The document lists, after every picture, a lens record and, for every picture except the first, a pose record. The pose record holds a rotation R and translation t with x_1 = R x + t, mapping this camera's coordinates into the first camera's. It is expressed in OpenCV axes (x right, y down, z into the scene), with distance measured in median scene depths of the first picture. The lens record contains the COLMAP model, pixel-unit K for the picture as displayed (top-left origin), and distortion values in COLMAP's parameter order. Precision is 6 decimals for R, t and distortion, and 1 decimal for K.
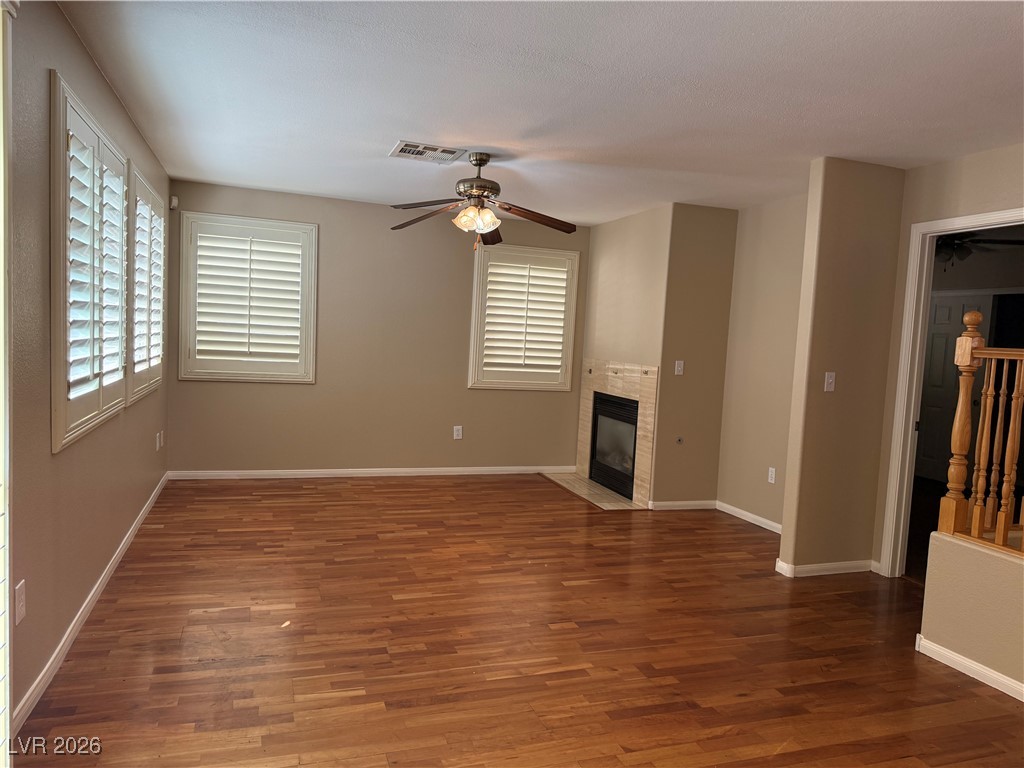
lens RADIAL K [[725.0, 0, 526.8], [0, 725.0, 376.0], [0, 0, 1]] dist [0.076338, -0.085019]
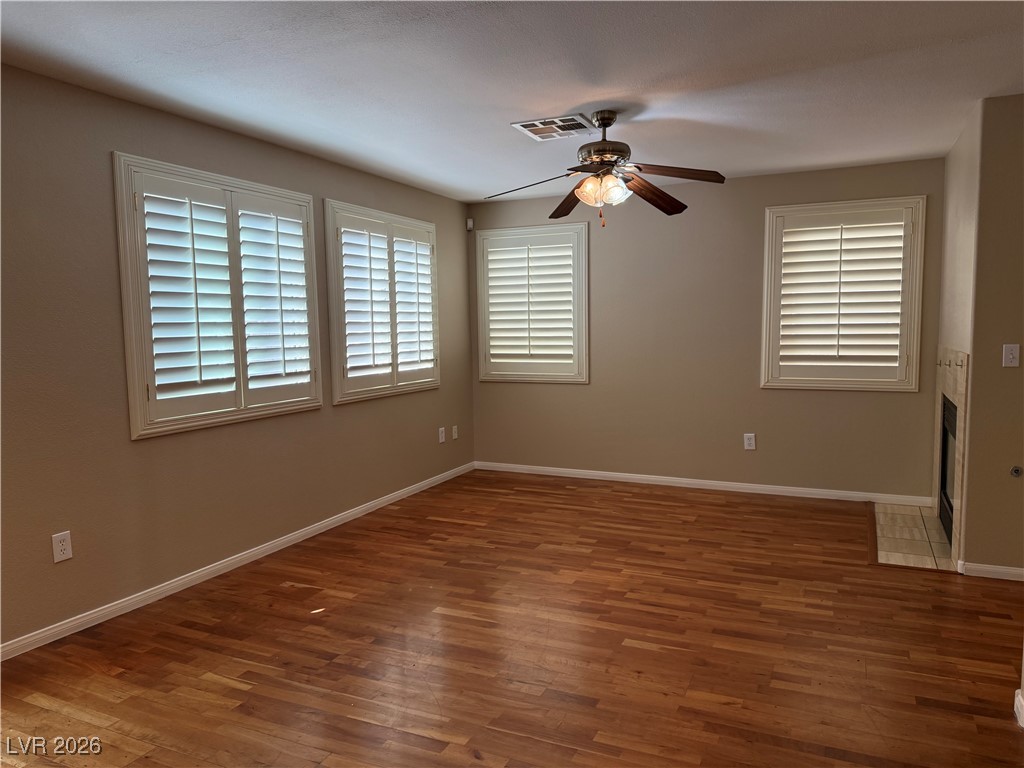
lens RADIAL K [[725.0, 0, 485.4], [0, 725.0, 381.3], [0, 0, 1]] dist [0.076338, -0.085019]
pose [[0.706089, -0.007993, -0.708078, 0.399519], [0.016364, 0.999853, 0.005031, -0.000097], [0.707934, -0.015139, 0.706116, 0.273738]]
